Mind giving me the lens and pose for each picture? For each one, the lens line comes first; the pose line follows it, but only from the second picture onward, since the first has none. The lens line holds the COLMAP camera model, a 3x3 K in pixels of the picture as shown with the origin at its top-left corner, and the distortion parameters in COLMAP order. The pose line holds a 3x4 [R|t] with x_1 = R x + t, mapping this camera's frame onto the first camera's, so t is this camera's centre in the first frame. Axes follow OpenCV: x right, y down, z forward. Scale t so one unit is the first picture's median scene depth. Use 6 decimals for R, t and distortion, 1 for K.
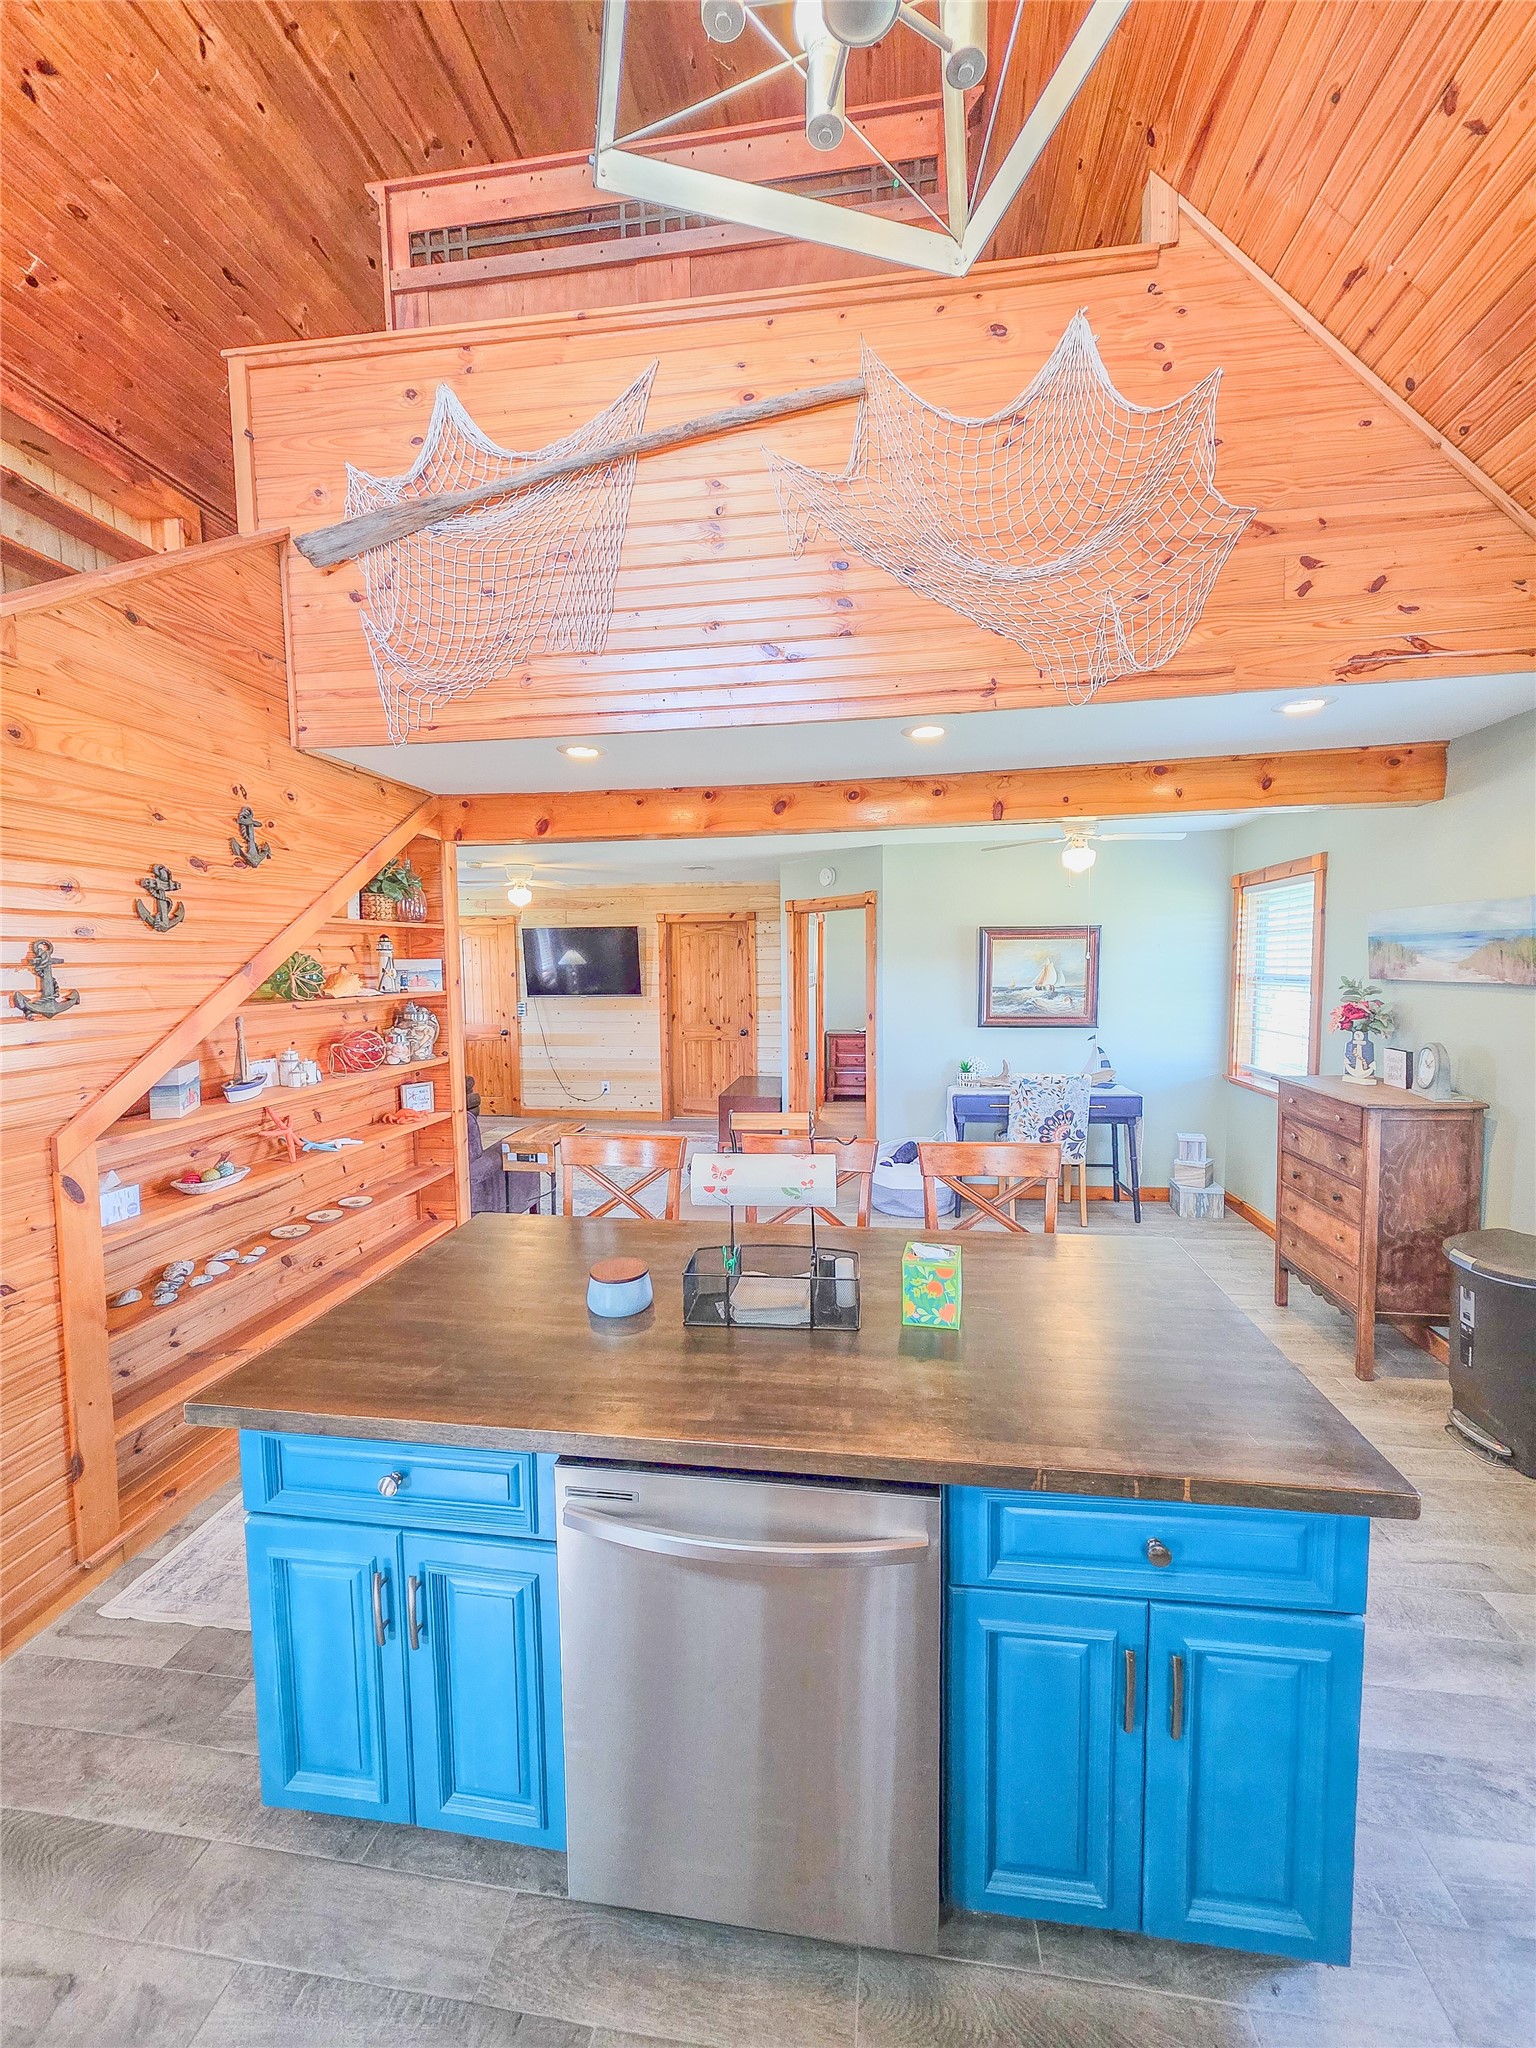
lens RADIAL K [[815.9, 0, 779.3], [0, 815.9, 1022.5], [0, 0, 1]] dist [0.004944, -0.000850]
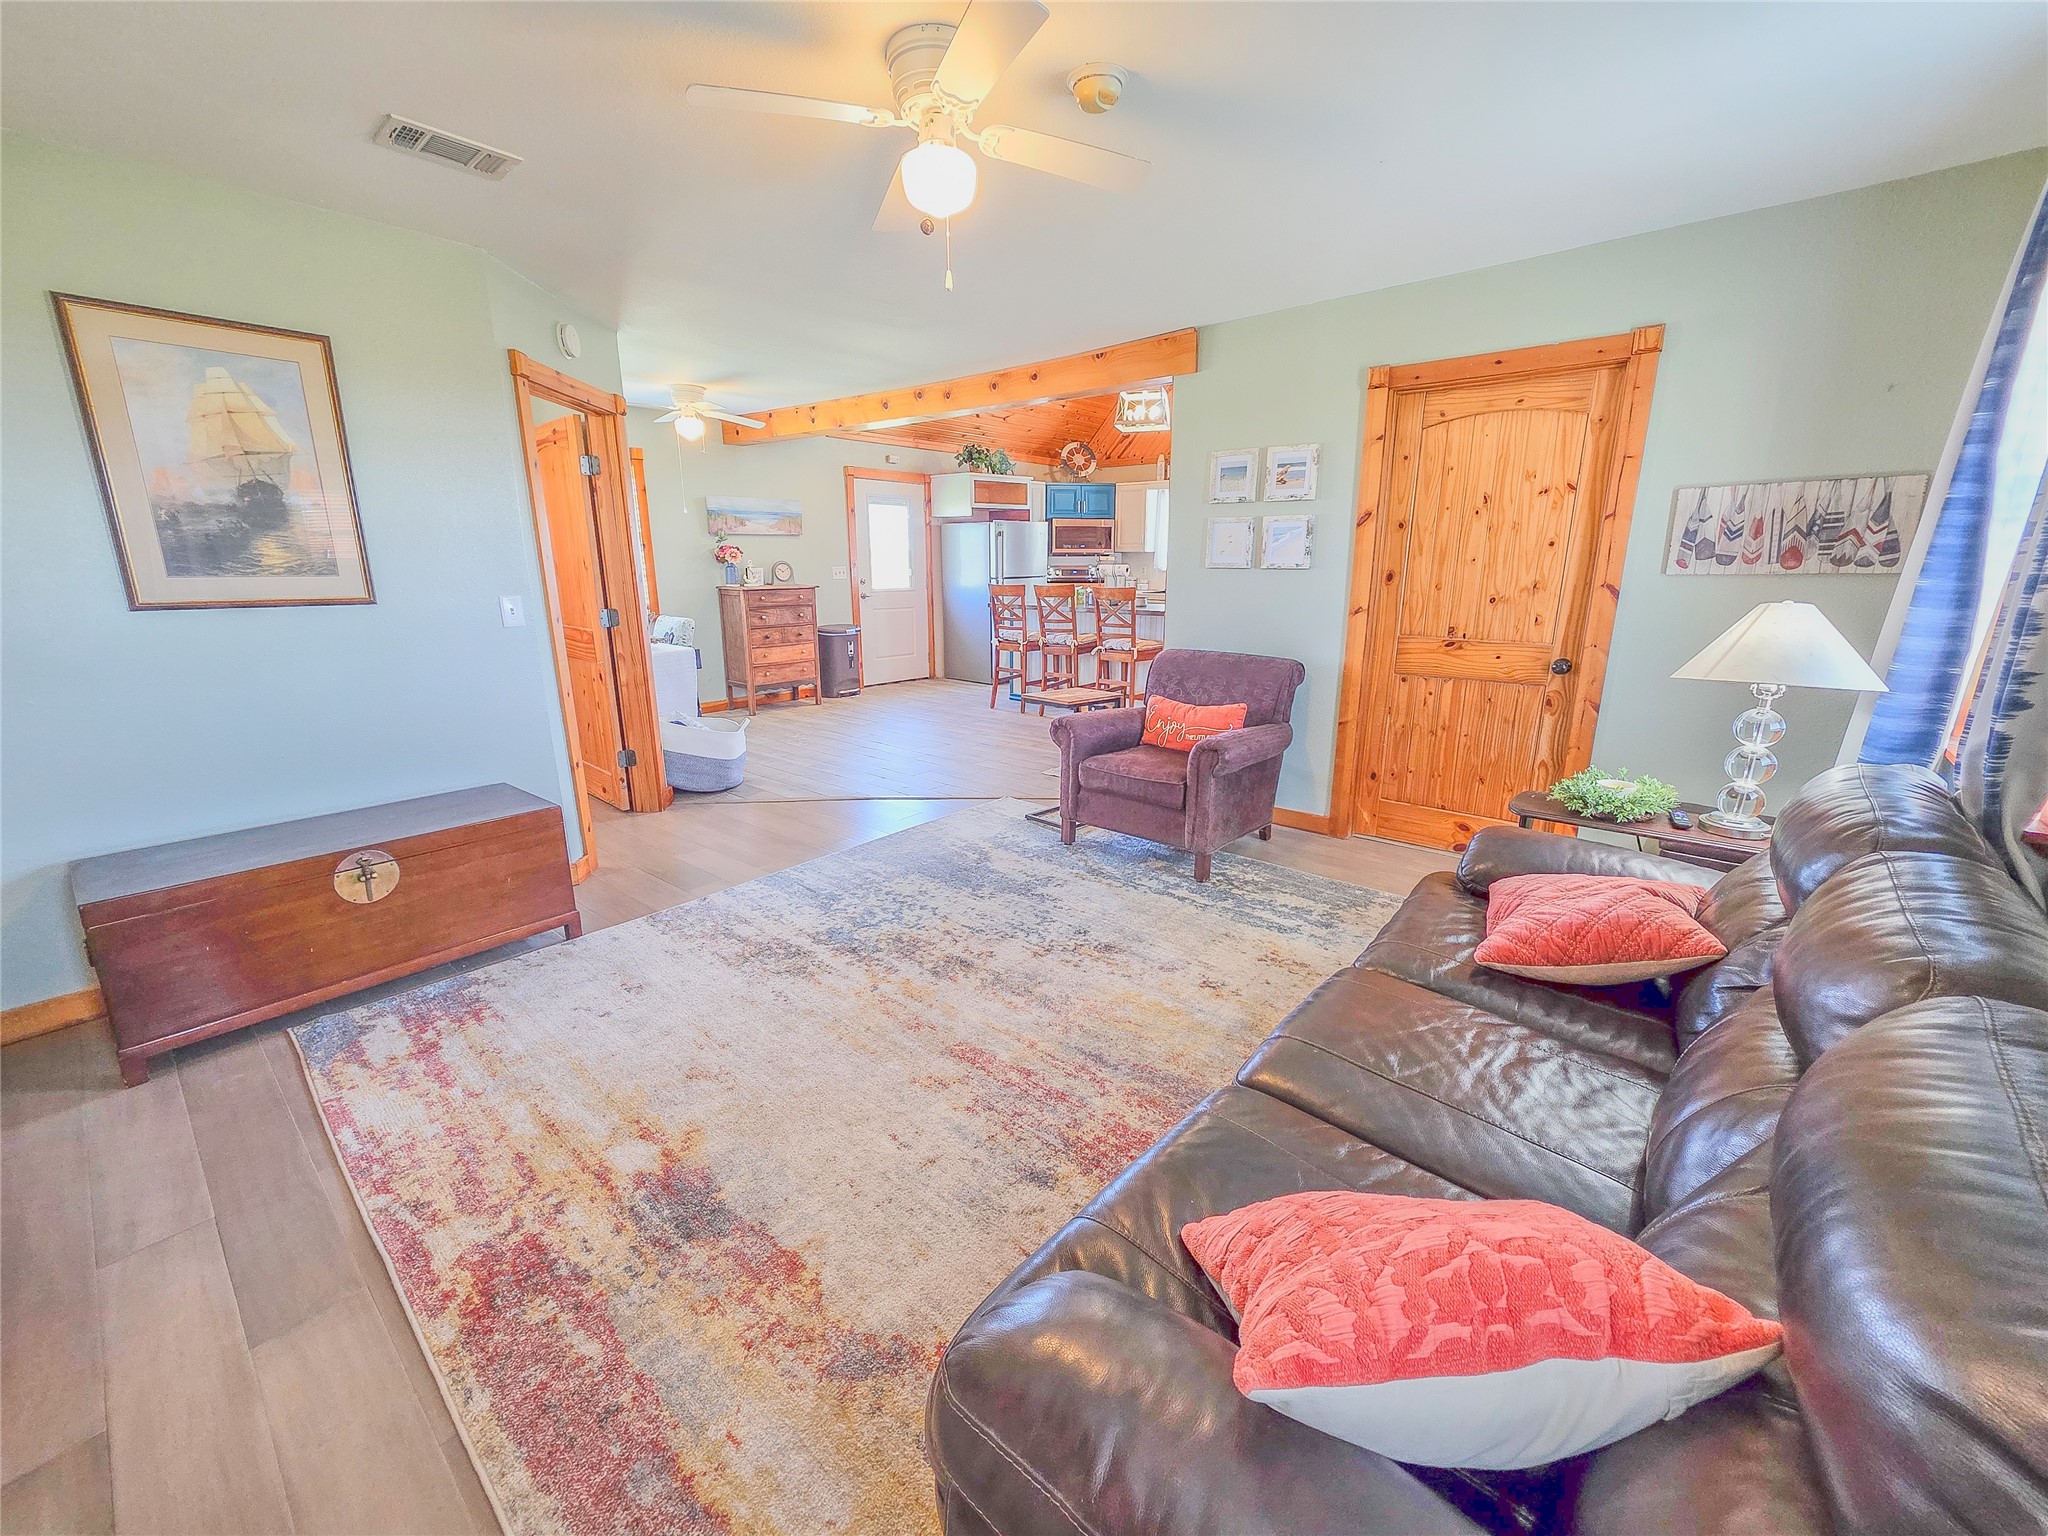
lens RADIAL K [[815.9, 0, 1016.5], [0, 815.9, 769.4], [0, 0, 1]] dist [0.004944, -0.000850]
pose [[-0.835838, -0.126927, 0.534101, -1.008989], [0.052772, 0.949822, 0.308308, -0.088048], [-0.546433, 0.285881, -0.787199, 2.474725]]
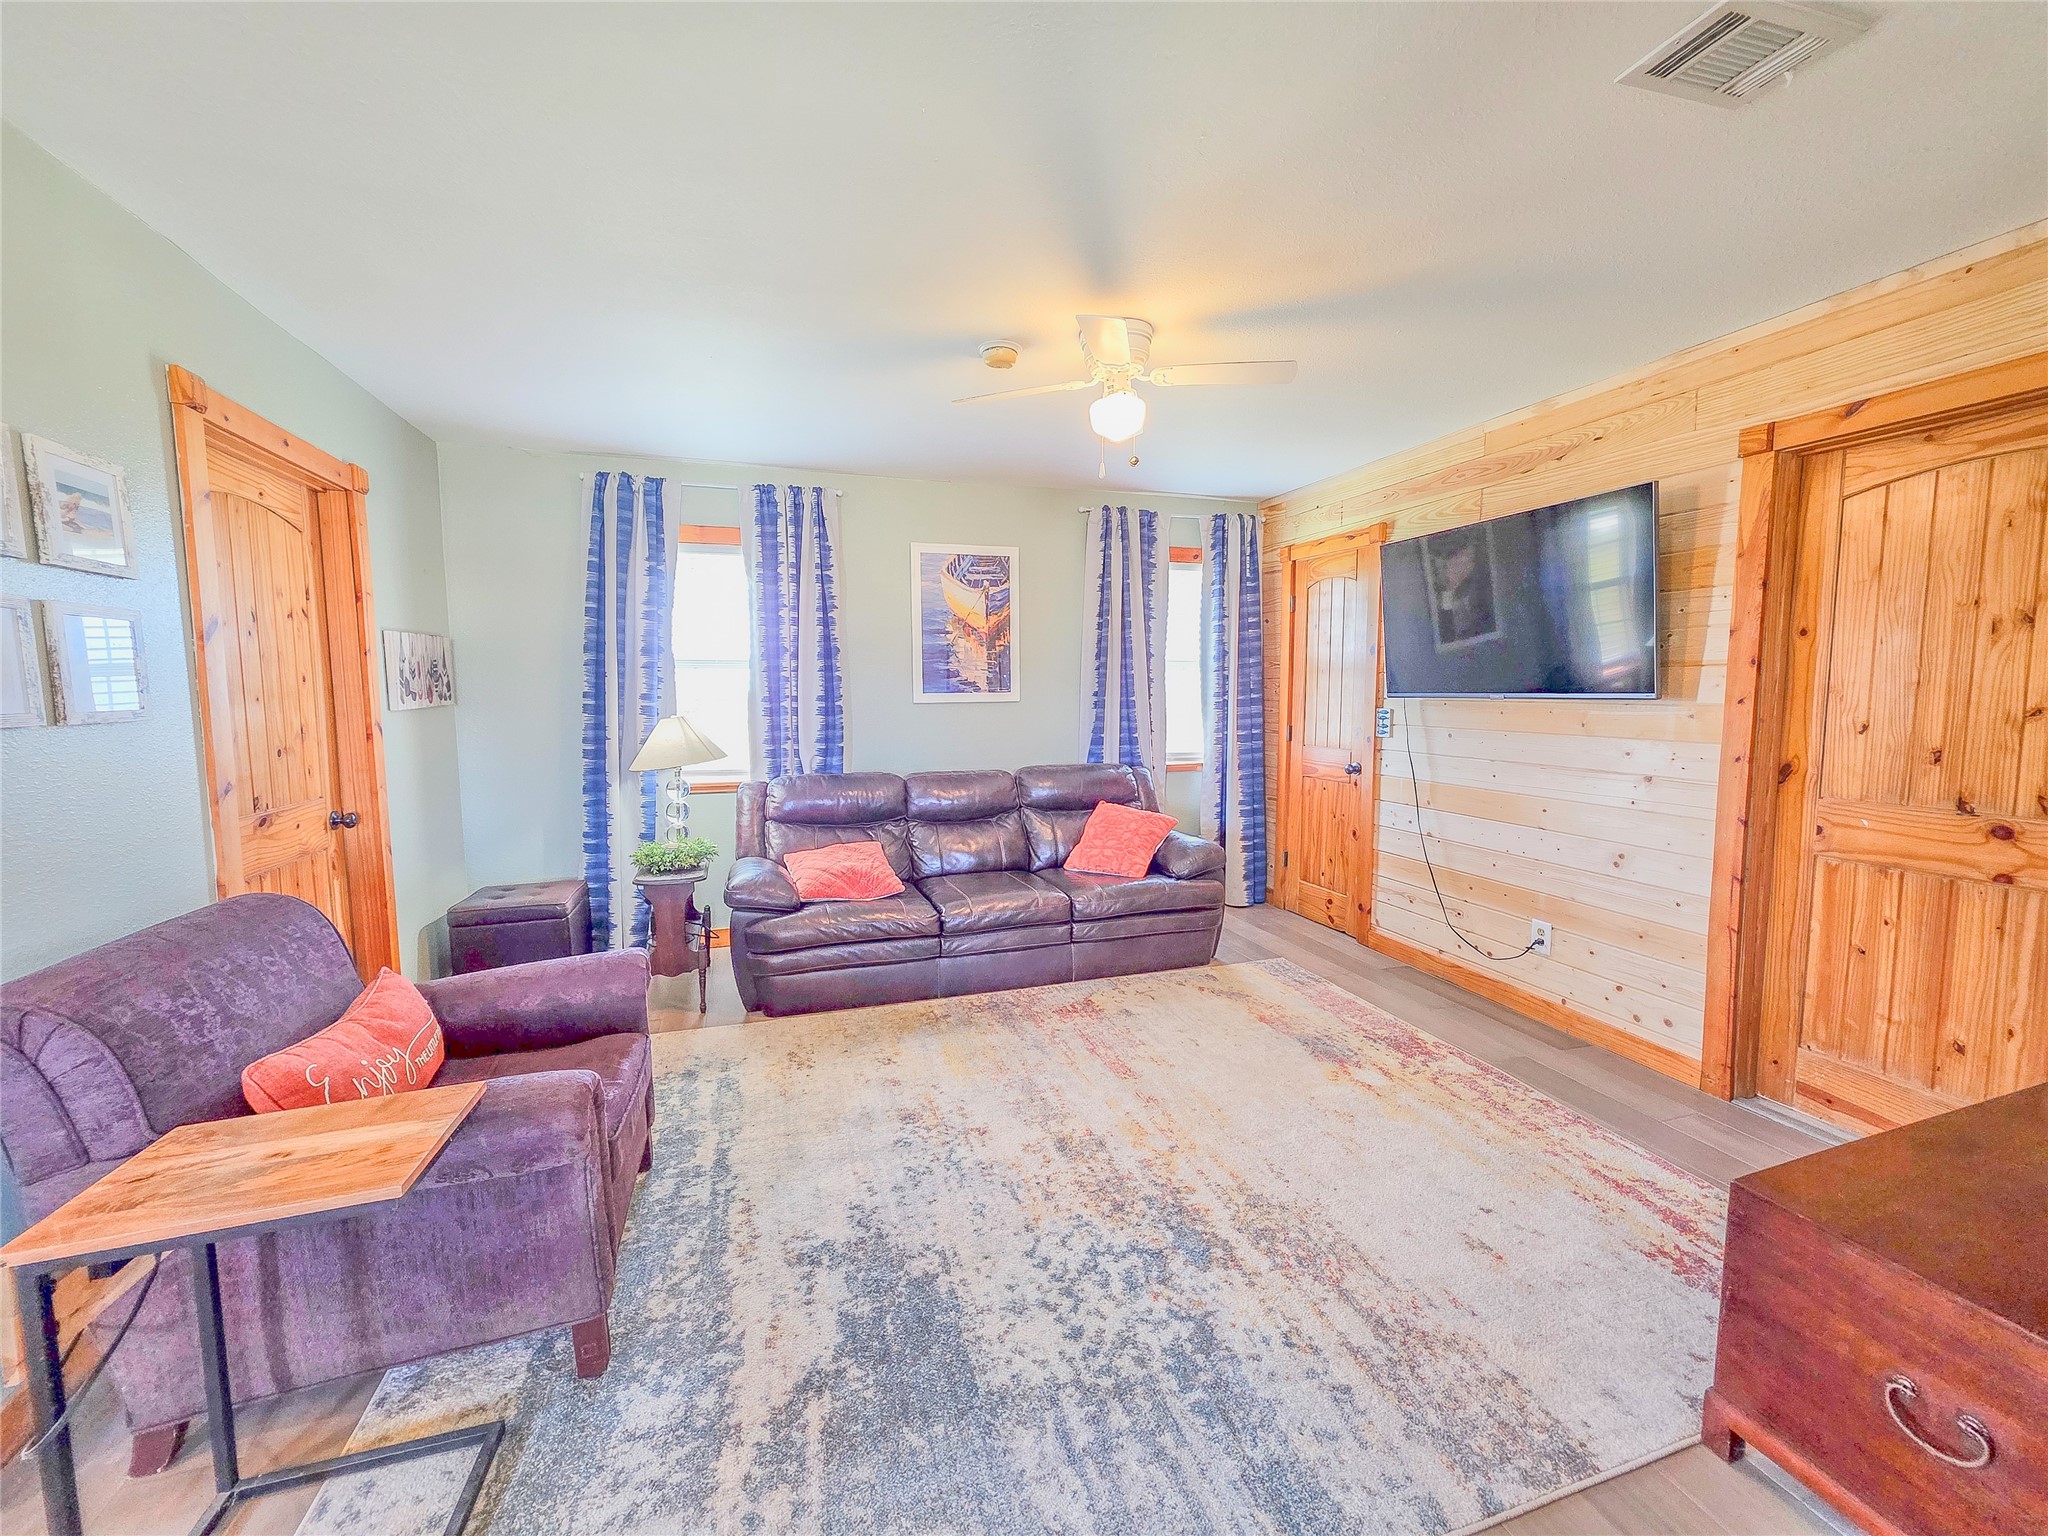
lens RADIAL K [[815.9, 0, 1022.2], [0, 815.9, 761.8], [0, 0, 1]] dist [0.004944, -0.000850]
pose [[0.436137, 0.090223, -0.895346, 0.043812], [-0.066859, 0.995460, 0.067744, -0.030493], [0.897393, 0.030316, 0.440189, 1.553601]]
